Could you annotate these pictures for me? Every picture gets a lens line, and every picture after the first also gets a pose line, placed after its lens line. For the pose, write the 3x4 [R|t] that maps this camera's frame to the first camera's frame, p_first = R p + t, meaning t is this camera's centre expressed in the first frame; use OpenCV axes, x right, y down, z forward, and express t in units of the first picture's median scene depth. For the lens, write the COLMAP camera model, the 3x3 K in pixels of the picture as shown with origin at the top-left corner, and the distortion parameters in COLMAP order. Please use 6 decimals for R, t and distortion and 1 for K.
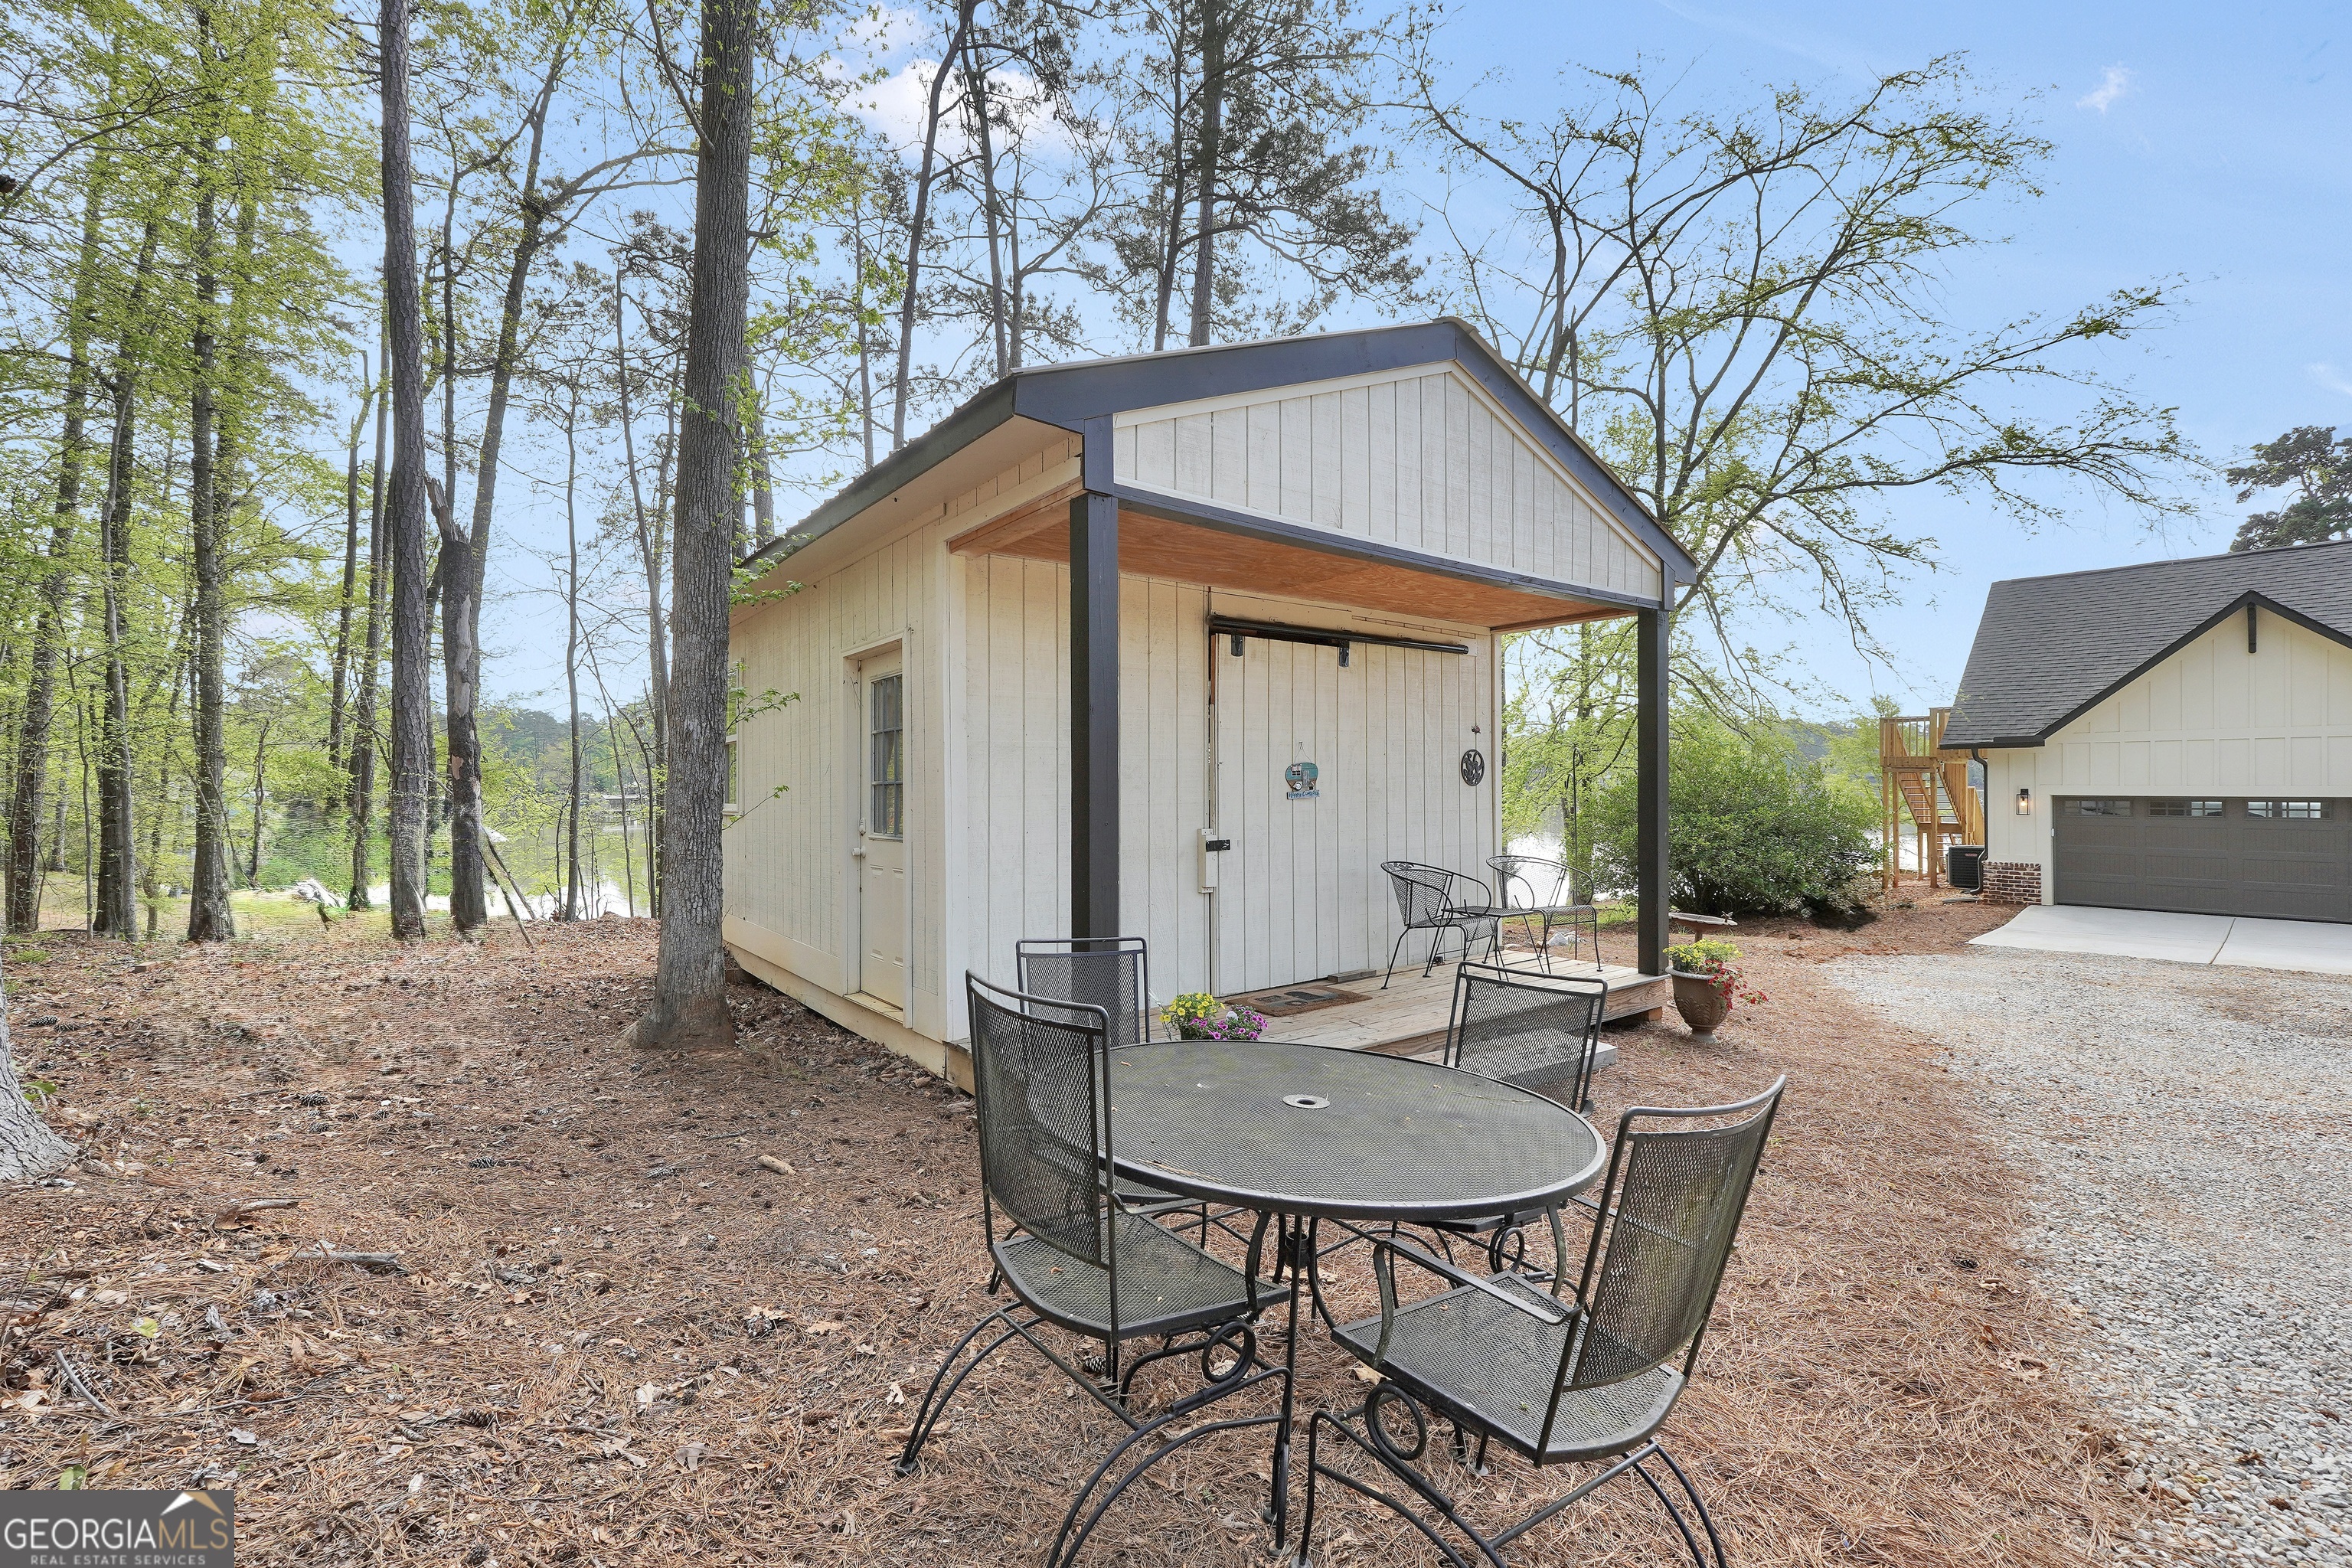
lens RADIAL K [[992.9, 0, 1176.0], [0, 992.9, 784.0], [0, 0, 1]] dist [-0.003193, 0.000366]
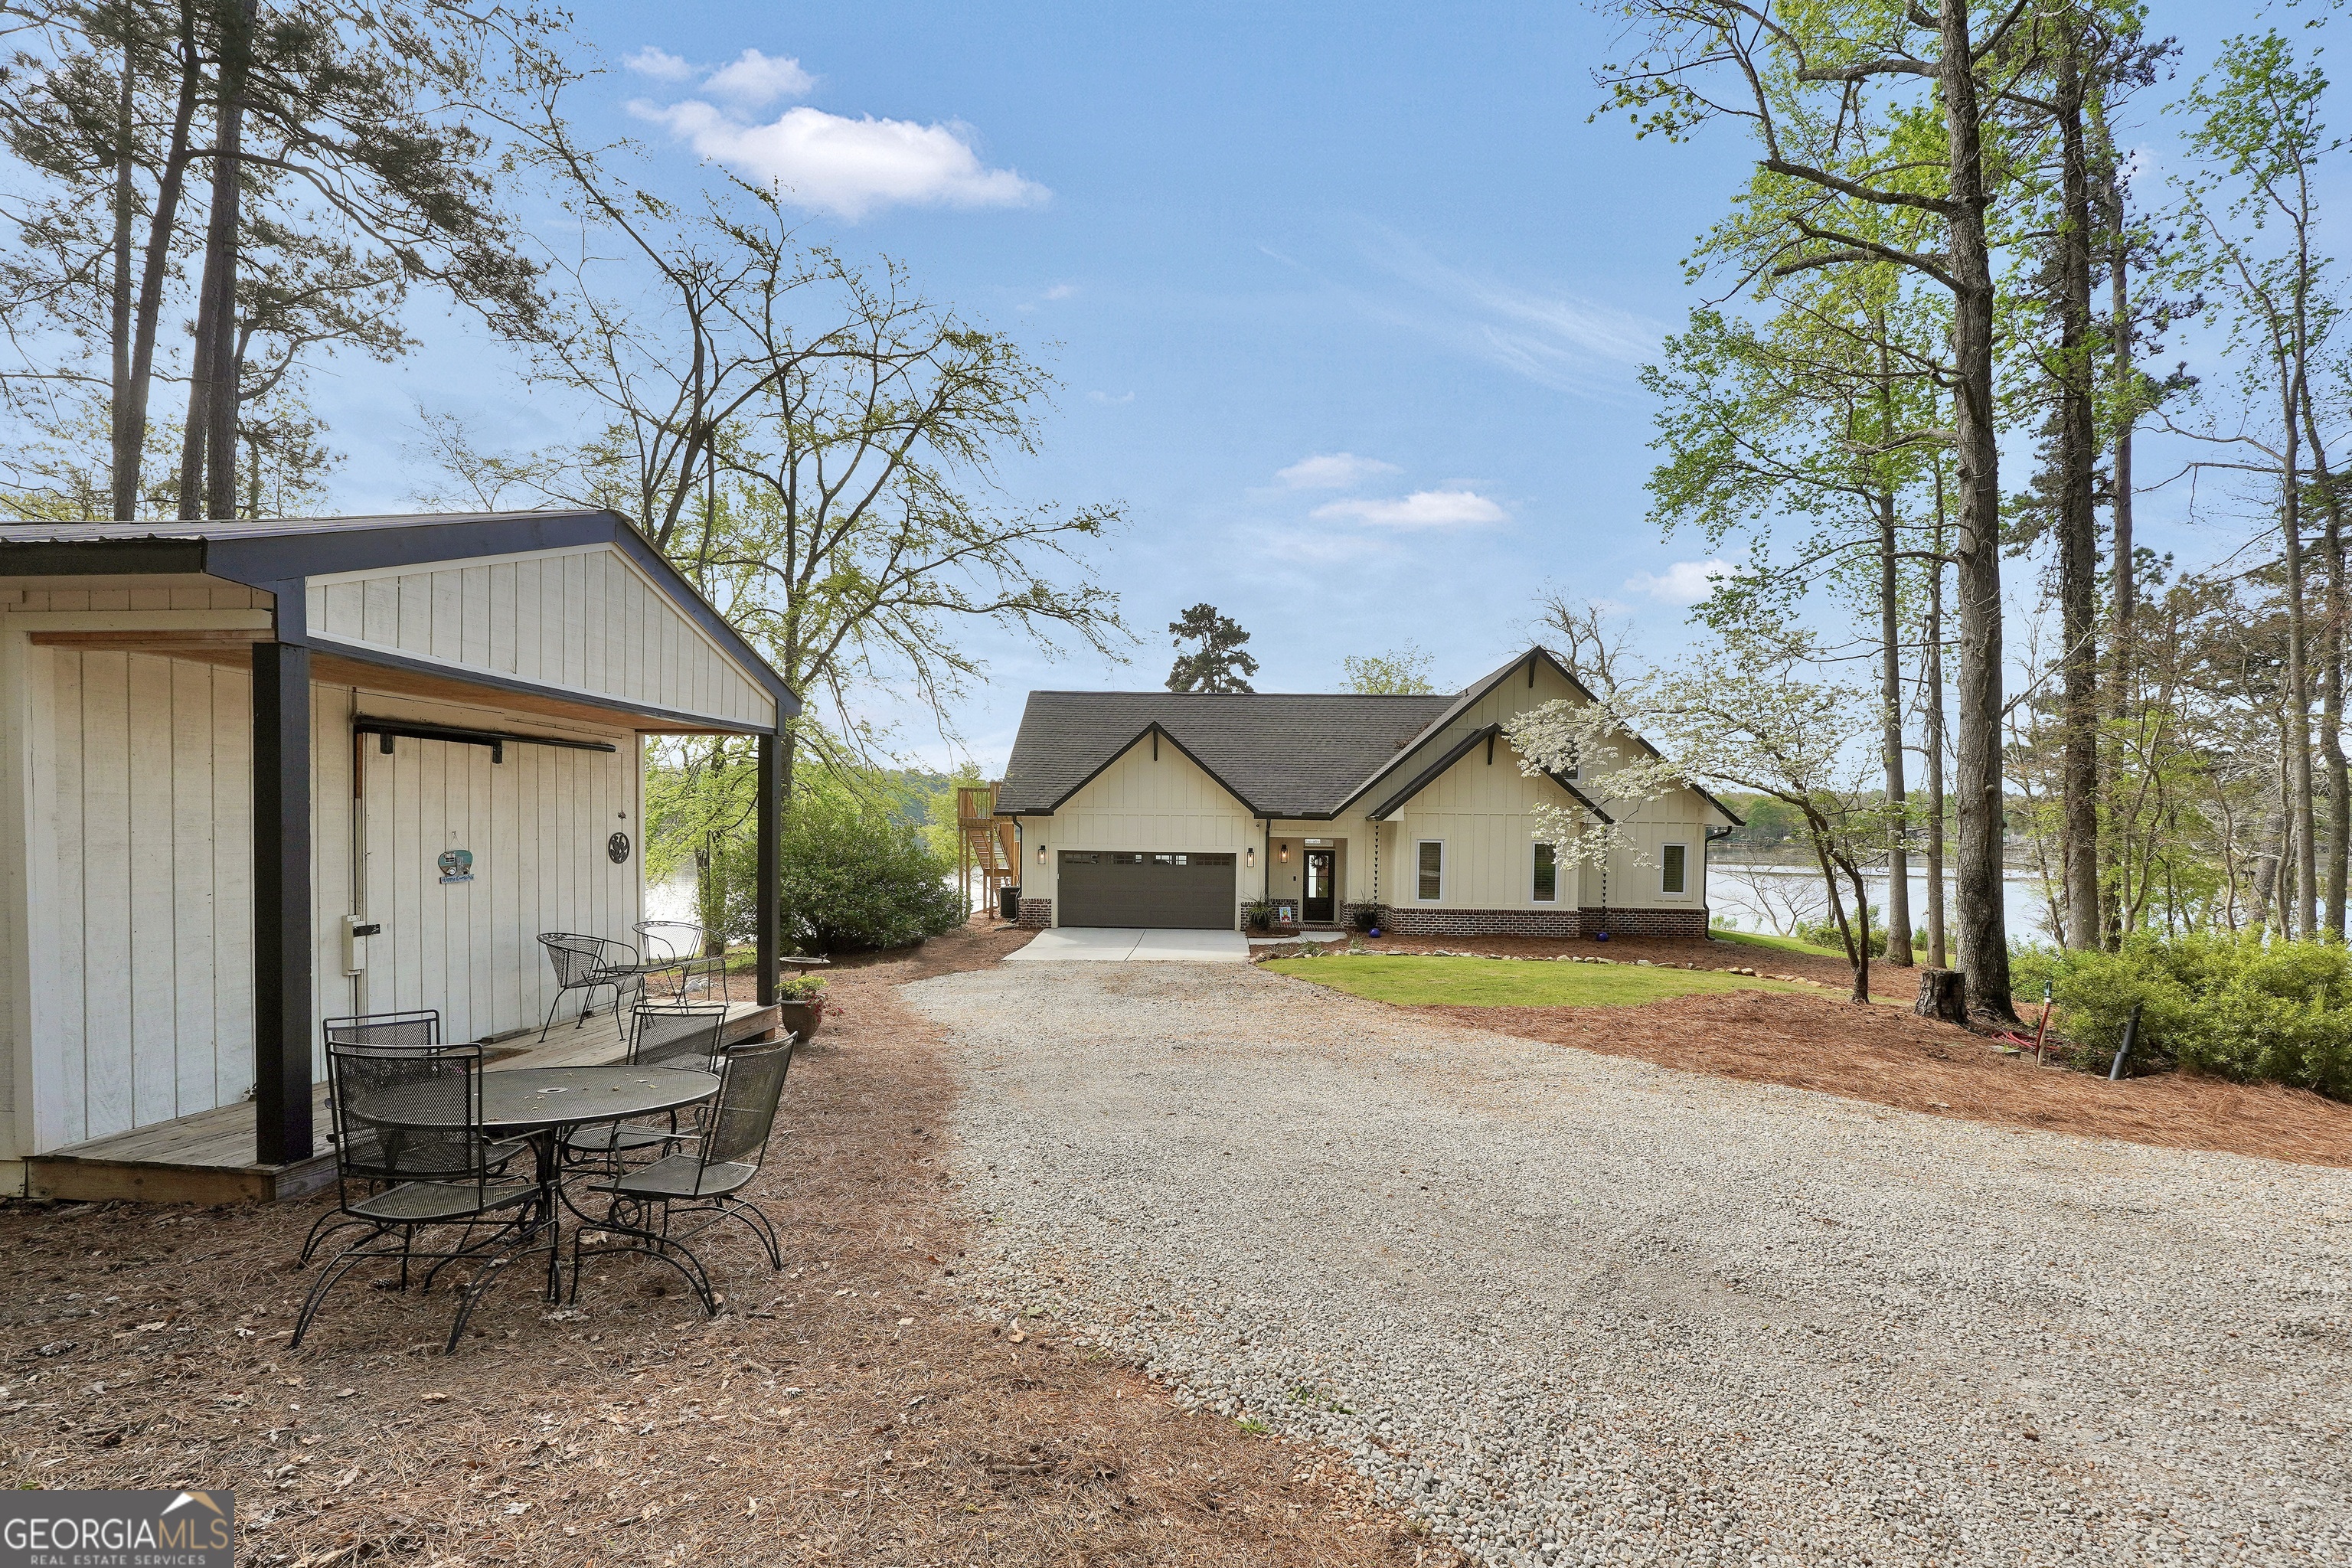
lens RADIAL K [[1013.6, 0, 1213.4], [0, 1013.6, 858.0], [0, 0, 1]] dist [-0.002673, 0.000084]
pose [[0.663613, -0.005928, 0.748053, -0.067003], [-0.020220, 0.999461, 0.025859, -0.025323], [-0.747803, -0.032286, 0.663135, -0.164653]]
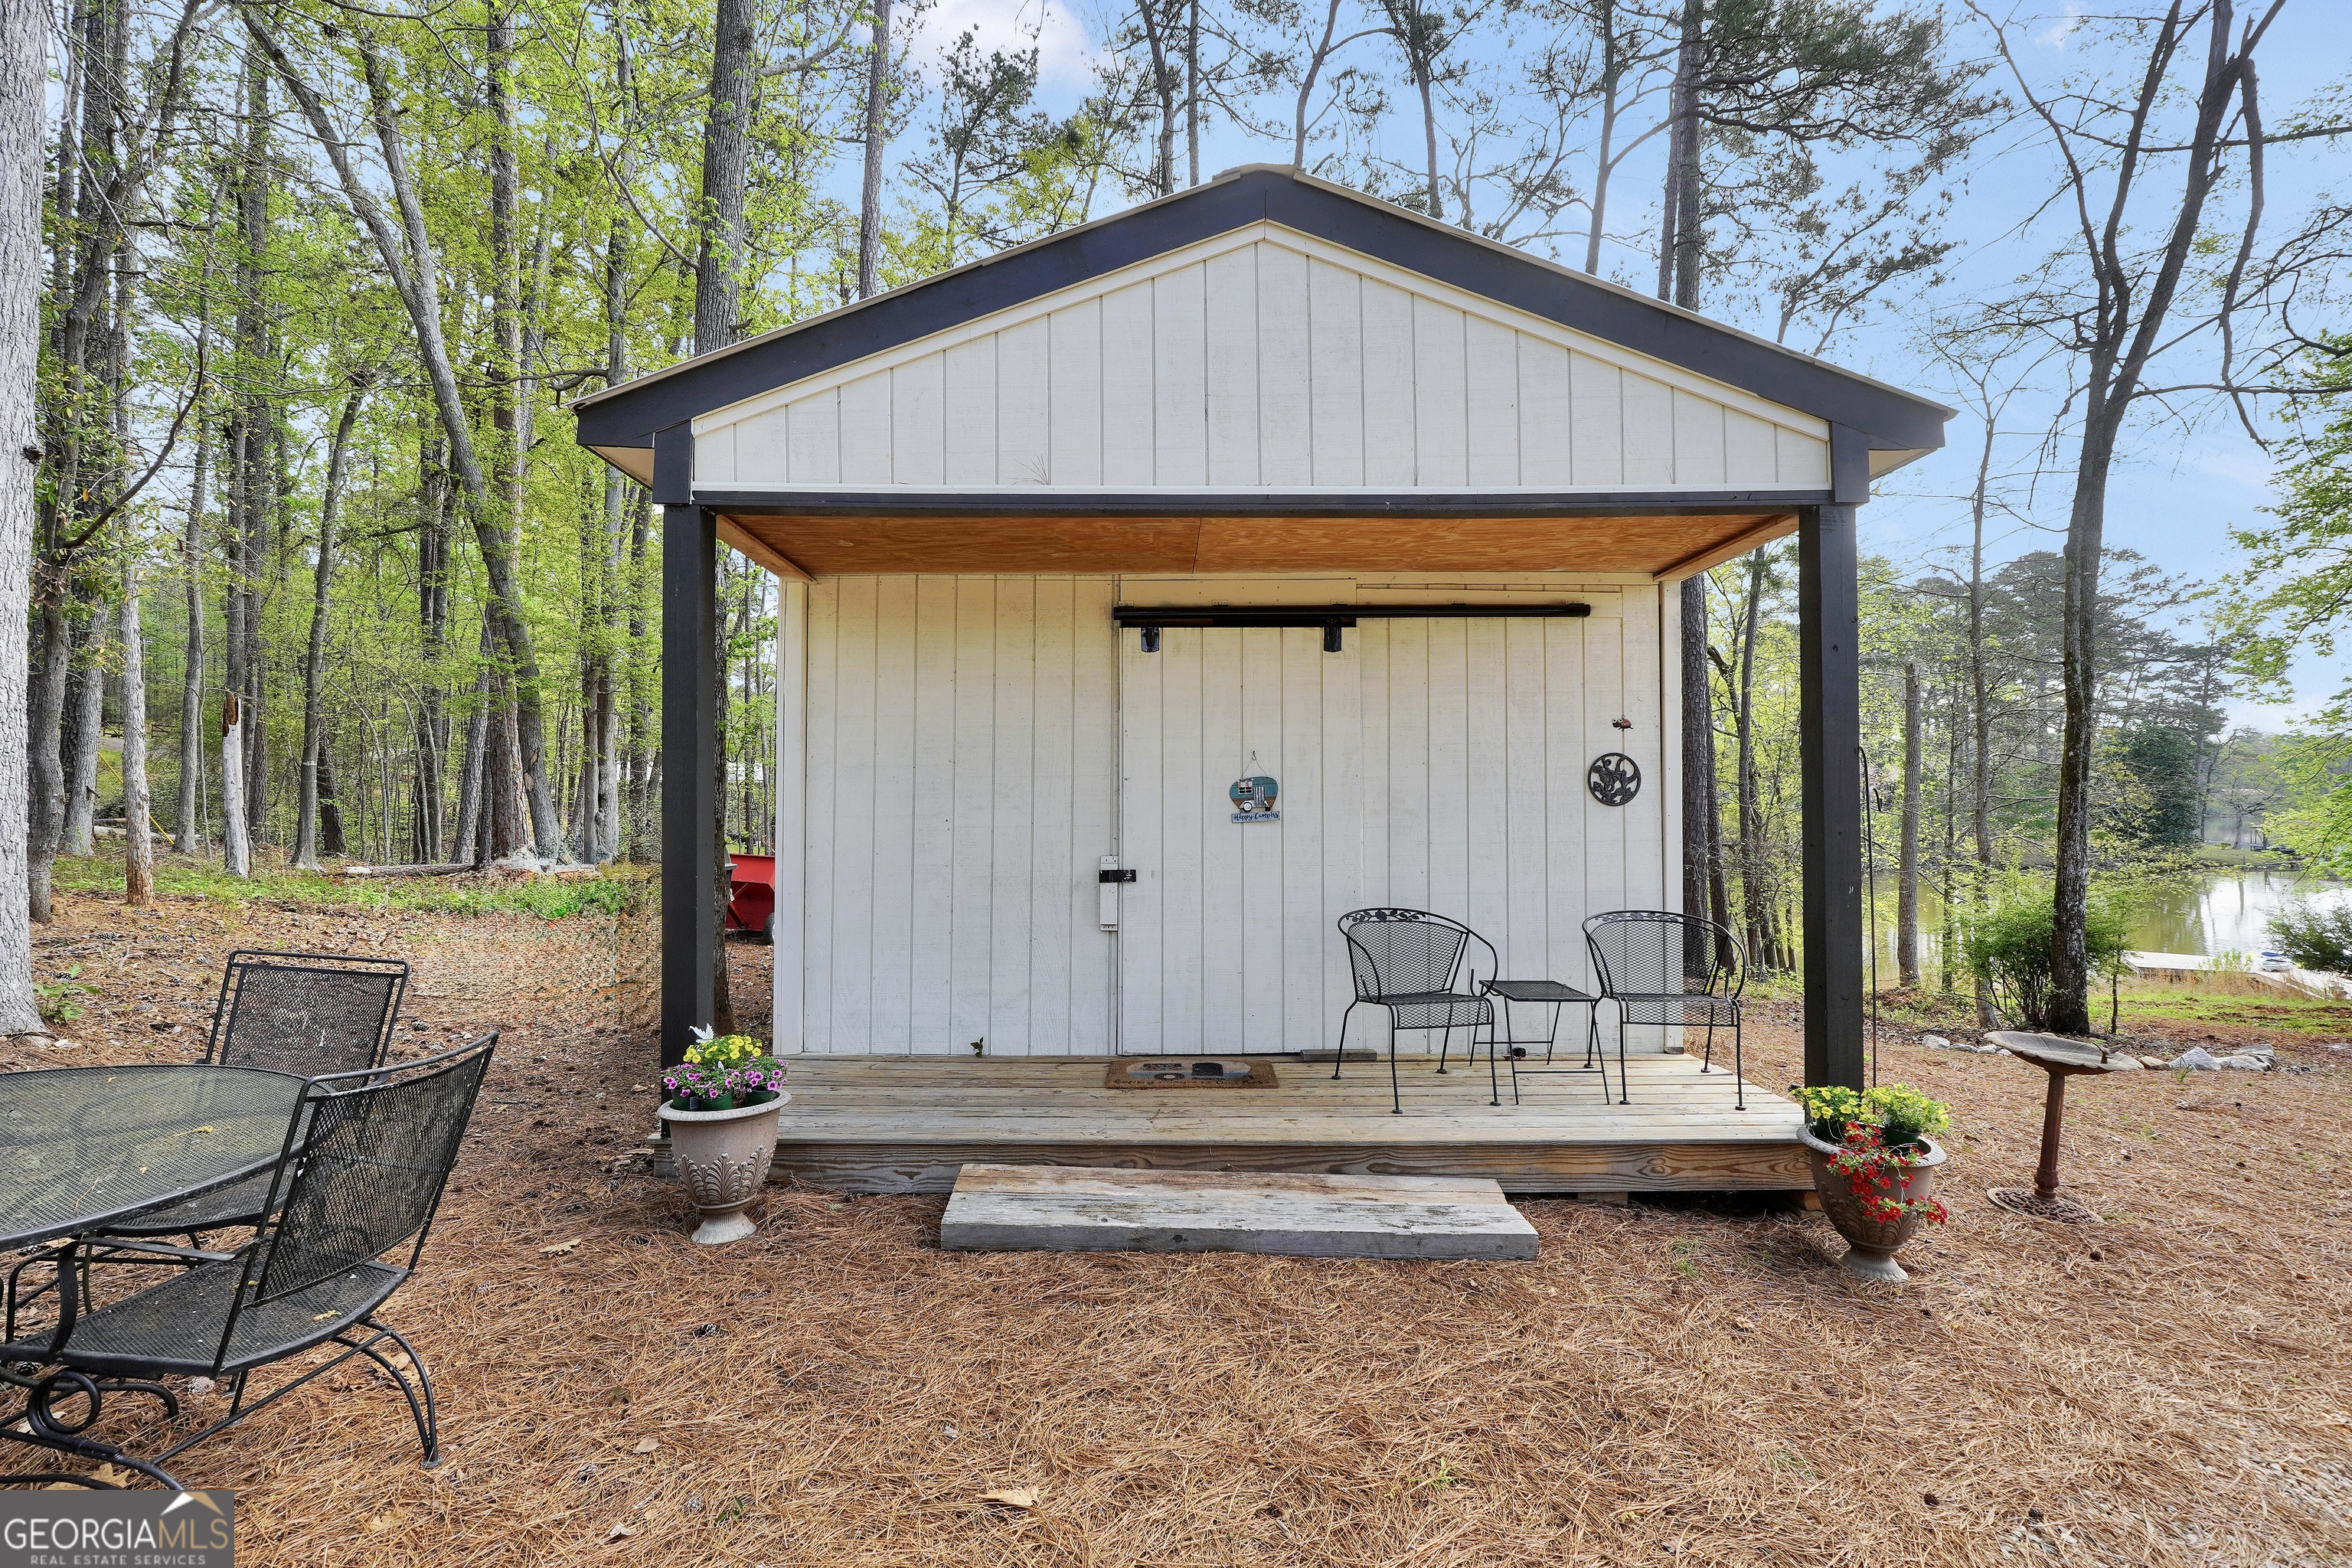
lens RADIAL K [[992.9, 0, 1176.0], [0, 992.9, 784.0], [0, 0, 1]] dist [-0.003193, 0.000366]
pose [[0.803388, -0.011618, -0.595343, 0.234669], [-0.000124, 0.999806, -0.019679, -0.000035], [0.595457, 0.015883, 0.803230, 0.136346]]
